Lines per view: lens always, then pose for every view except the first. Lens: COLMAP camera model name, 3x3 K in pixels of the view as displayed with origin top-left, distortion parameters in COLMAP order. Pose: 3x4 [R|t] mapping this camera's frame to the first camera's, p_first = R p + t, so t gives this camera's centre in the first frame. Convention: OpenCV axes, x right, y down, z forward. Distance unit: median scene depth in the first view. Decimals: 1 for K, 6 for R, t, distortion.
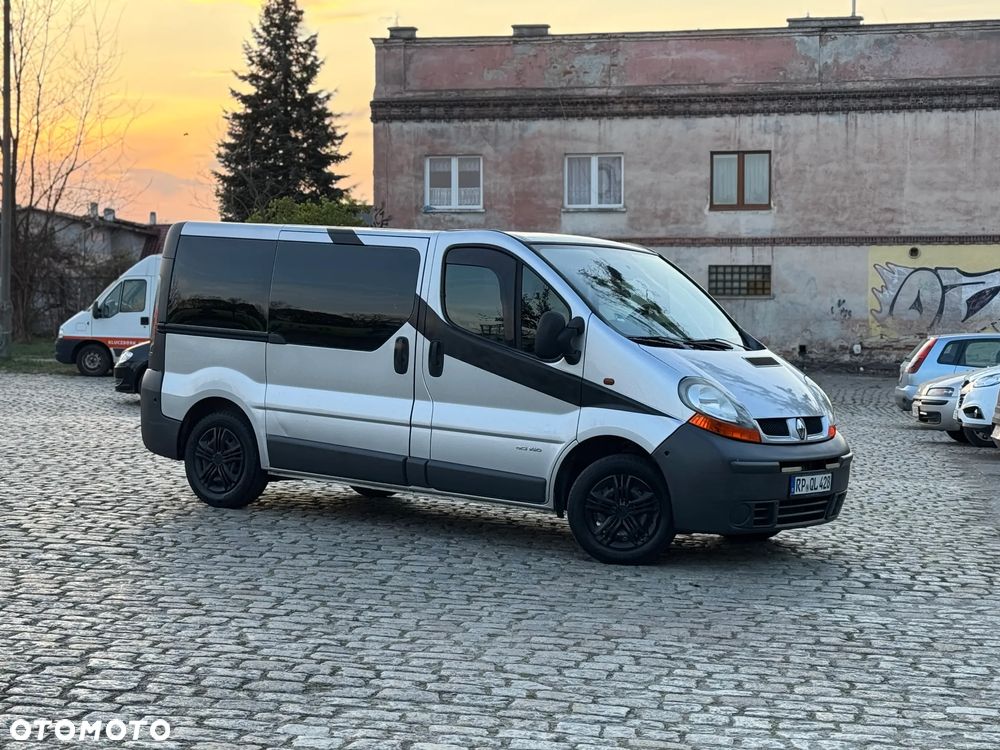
lens RADIAL K [[1539.3, 0, 459.5], [0, 1539.3, 377.2], [0, 0, 1]] dist [0.214642, 0.001132]
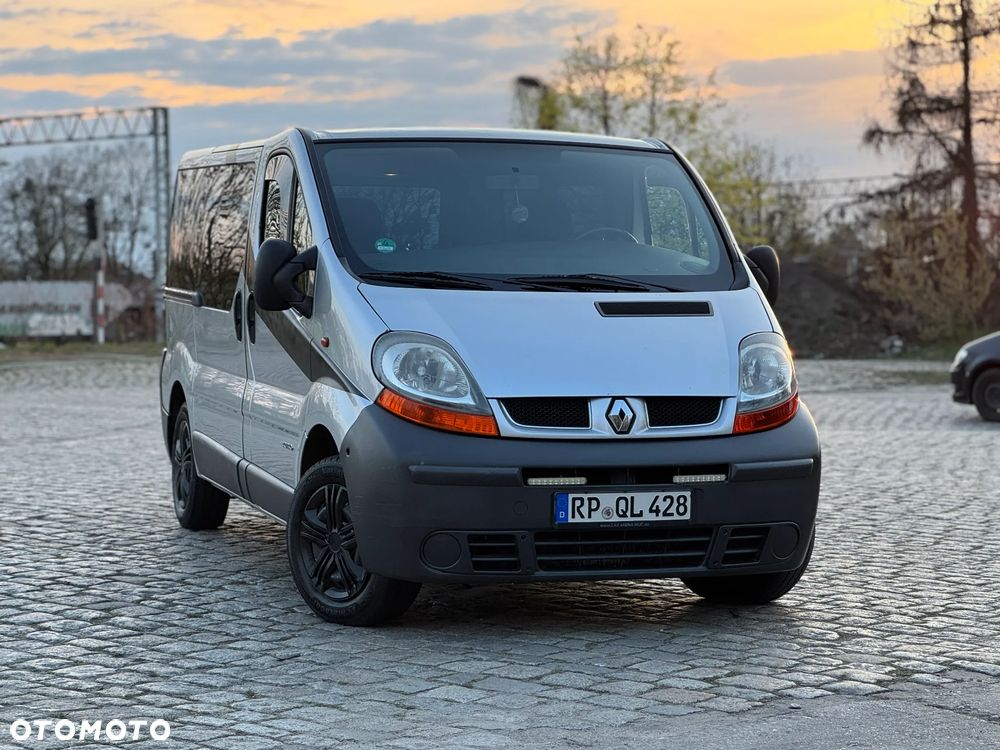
lens RADIAL K [[1804.7, 0, 495.9], [0, 1804.7, 372.3], [0, 0, 1]] dist [0.167684, -0.188191]
pose [[0.828609, -0.012689, -0.559685, 0.561632], [0.009424, 0.999918, -0.008717, 0.021856], [0.559749, 0.001949, 0.828660, 0.387273]]
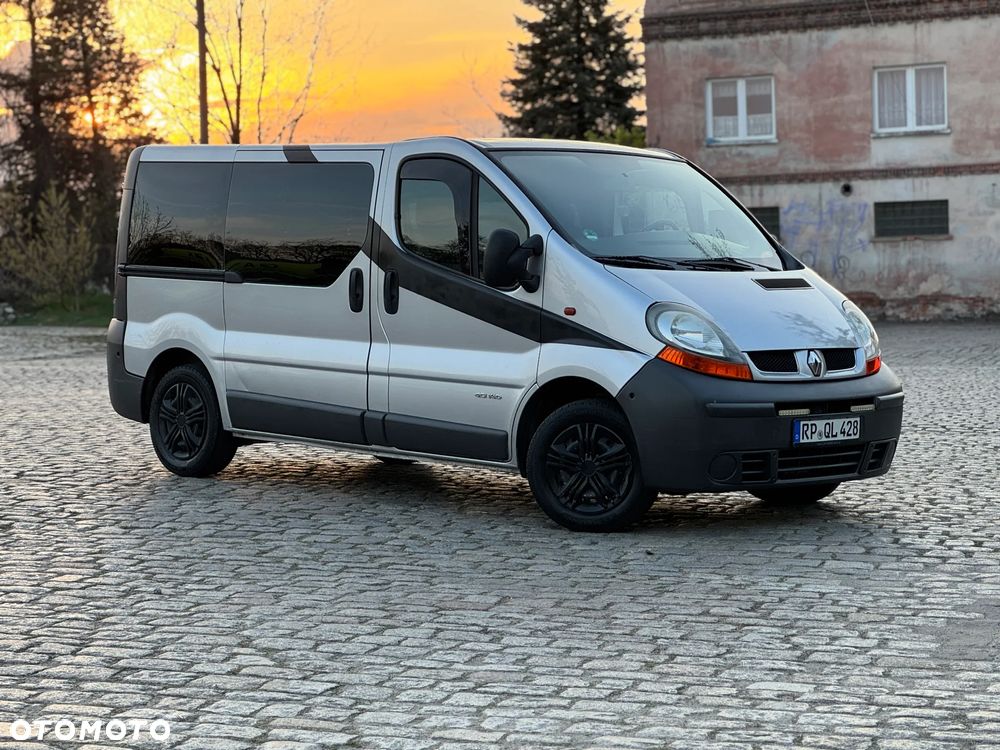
lens RADIAL K [[1804.7, 0, 495.9], [0, 1804.7, 372.3], [0, 0, 1]] dist [0.167684, -0.188191]
pose [[0.988672, -0.025083, -0.147980, 0.191259], [0.027275, 0.999546, 0.012806, 0.020995], [0.147592, -0.016697, 0.988907, 0.036156]]
